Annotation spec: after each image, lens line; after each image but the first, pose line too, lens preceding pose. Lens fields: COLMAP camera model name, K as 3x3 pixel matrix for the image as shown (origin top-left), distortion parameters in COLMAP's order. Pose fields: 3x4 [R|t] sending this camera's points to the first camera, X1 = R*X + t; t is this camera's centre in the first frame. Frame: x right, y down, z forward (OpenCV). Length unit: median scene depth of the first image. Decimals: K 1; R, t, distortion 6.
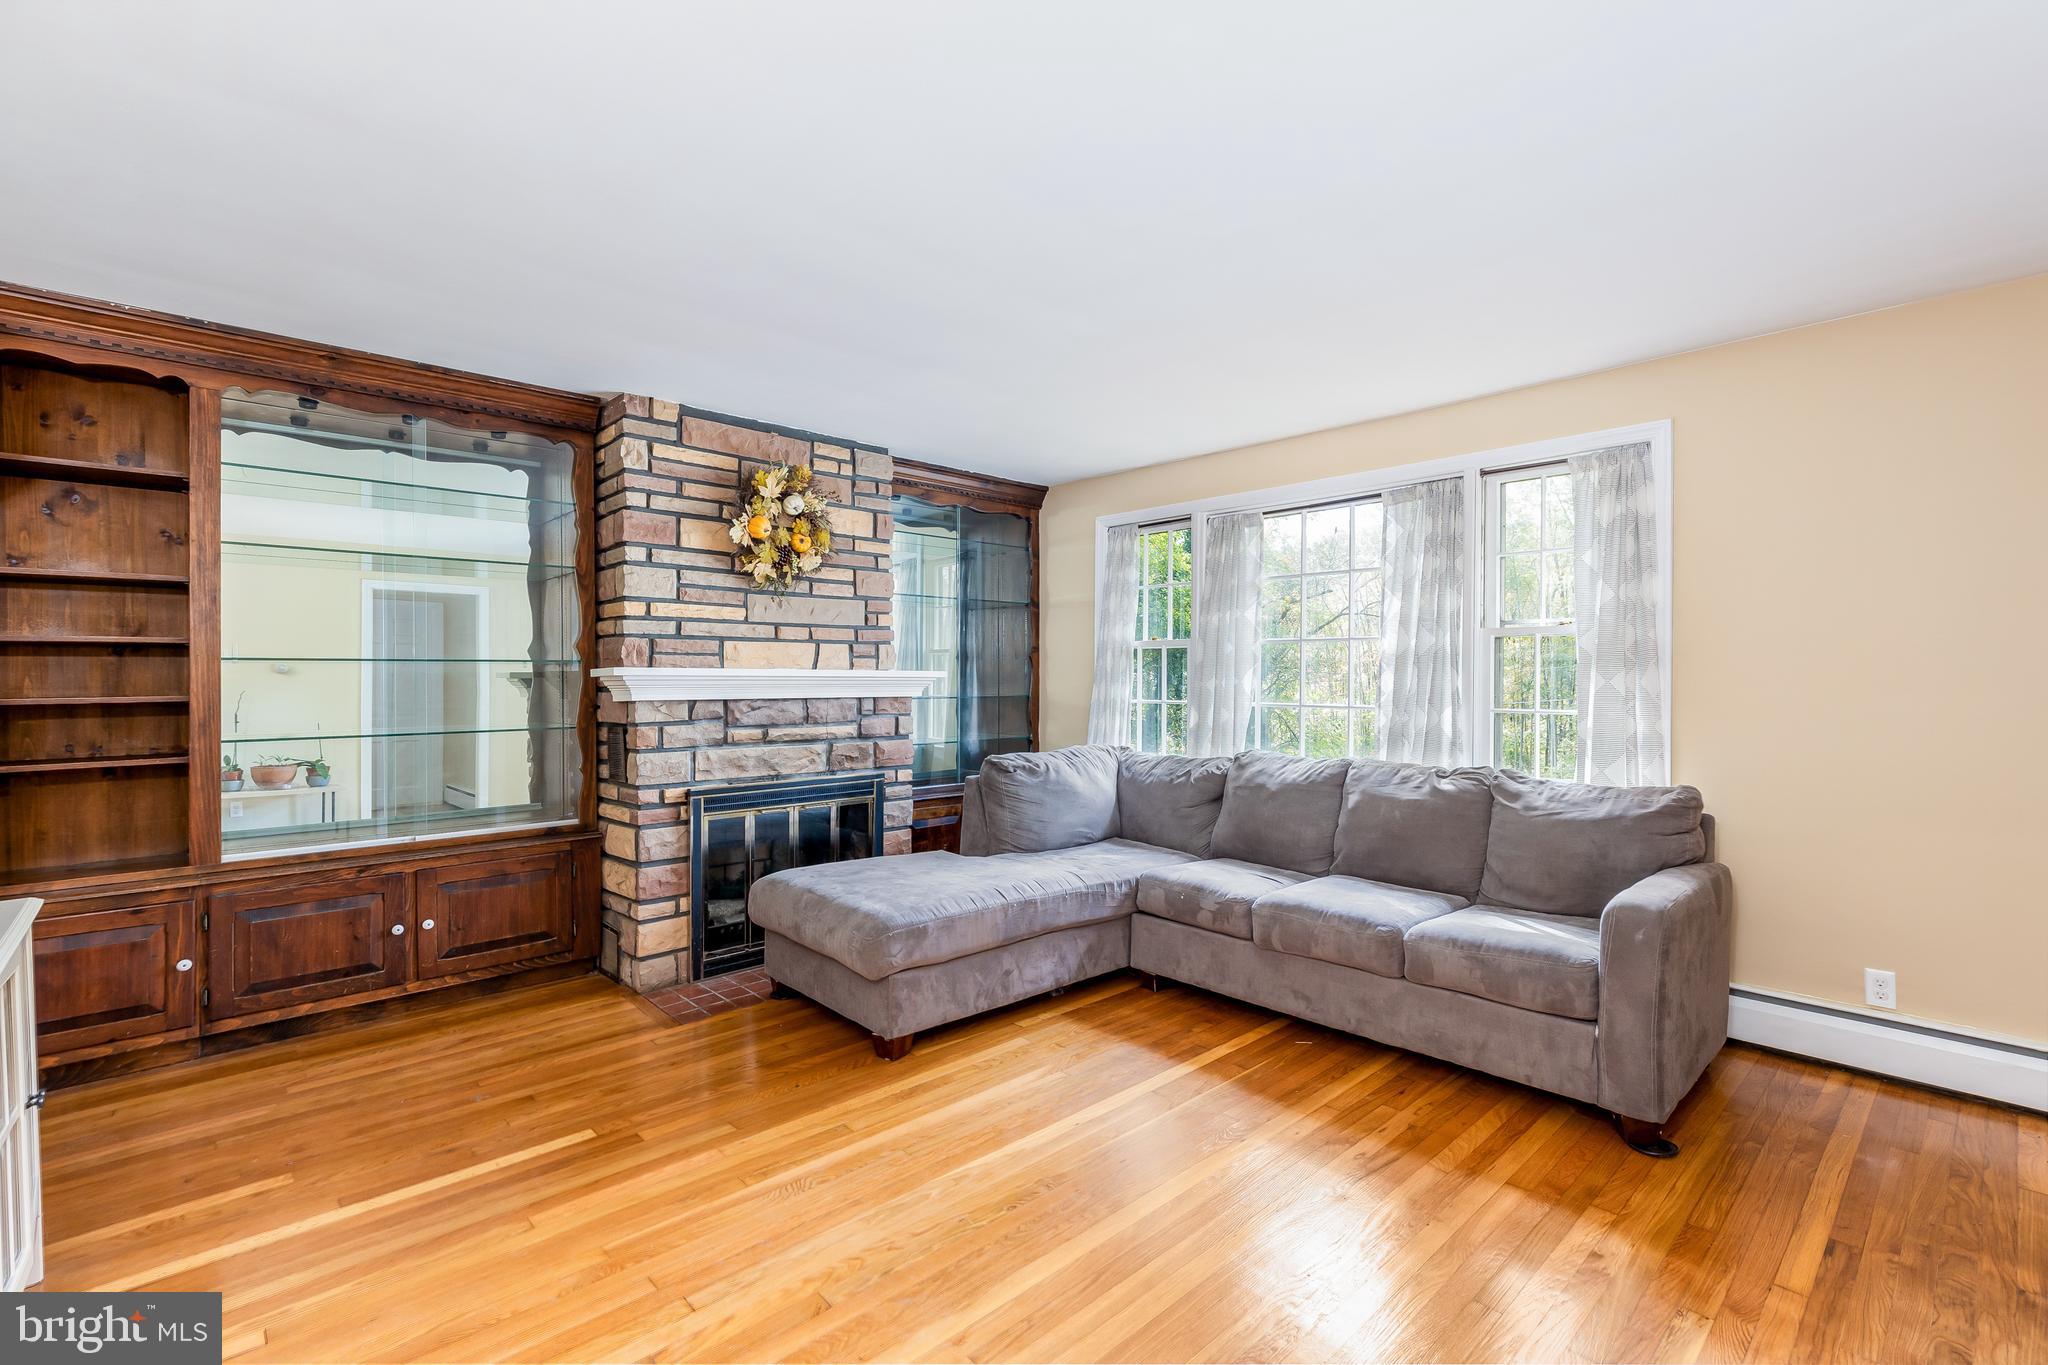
lens RADIAL K [[916.4, 0, 1044.2], [0, 916.4, 678.4], [0, 0, 1]] dist [0.004953, 0.000588]
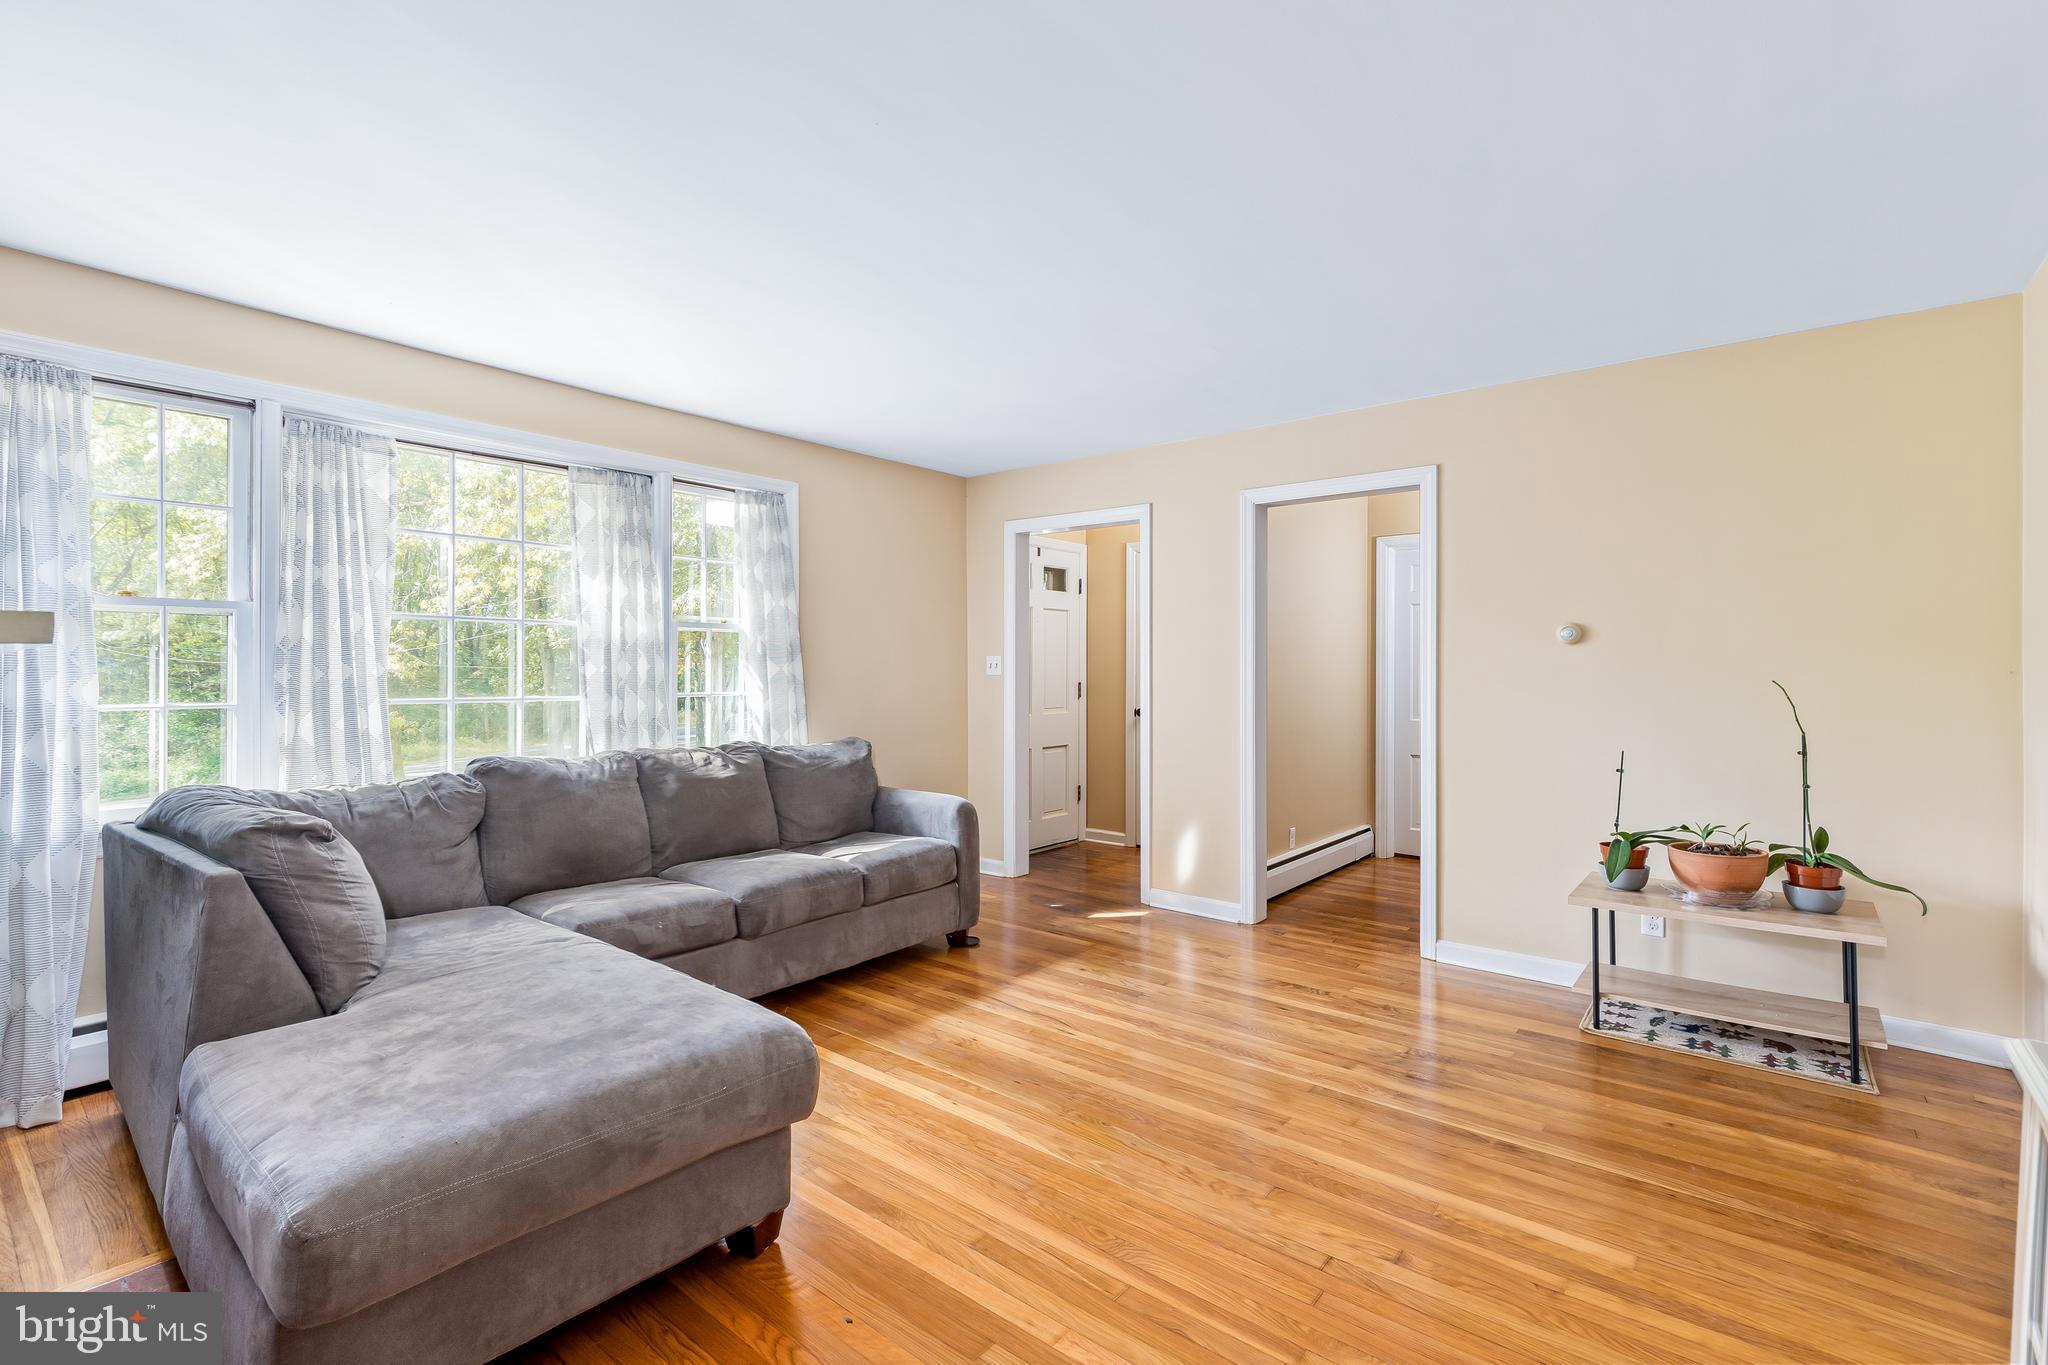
lens RADIAL K [[916.4, 0, 1035.7], [0, 916.4, 676.6], [0, 0, 1]] dist [0.004953, 0.000588]
pose [[-0.130456, -0.006981, 0.991429, -0.631541], [-0.001288, 0.999976, 0.006871, 0.003766], [-0.991453, -0.000380, -0.130462, 0.673456]]
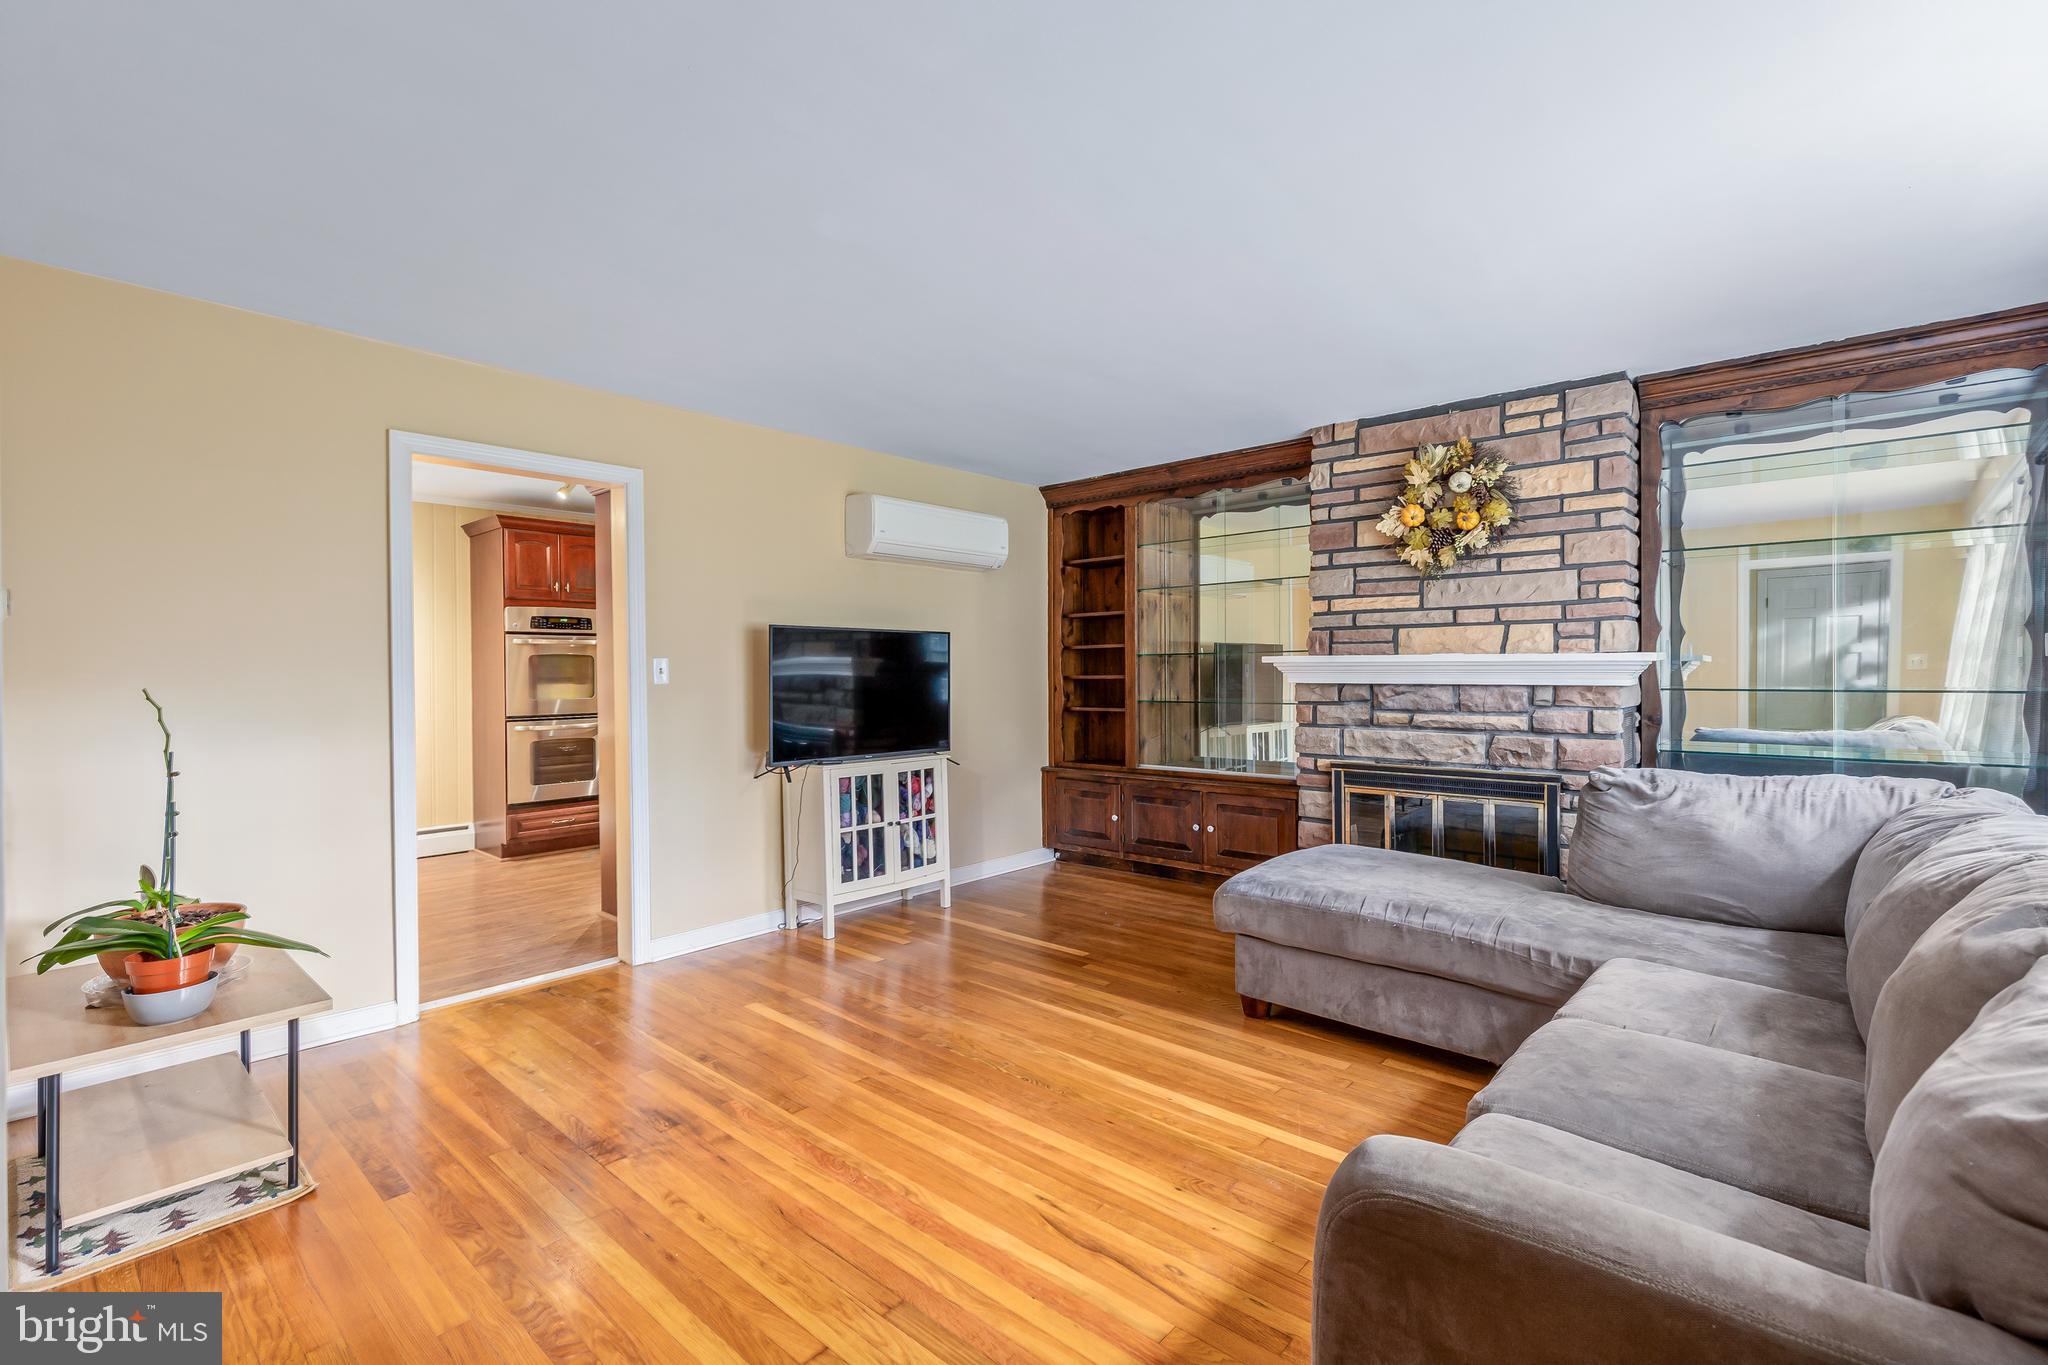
lens RADIAL K [[916.4, 0, 1030.7], [0, 916.4, 679.5], [0, 0, 1]] dist [0.004953, 0.000588]
pose [[0.084316, 0.013469, -0.996348, 0.671877], [0.006499, 0.999880, 0.014066, -0.000075], [0.996418, -0.007661, 0.084218, 0.491671]]
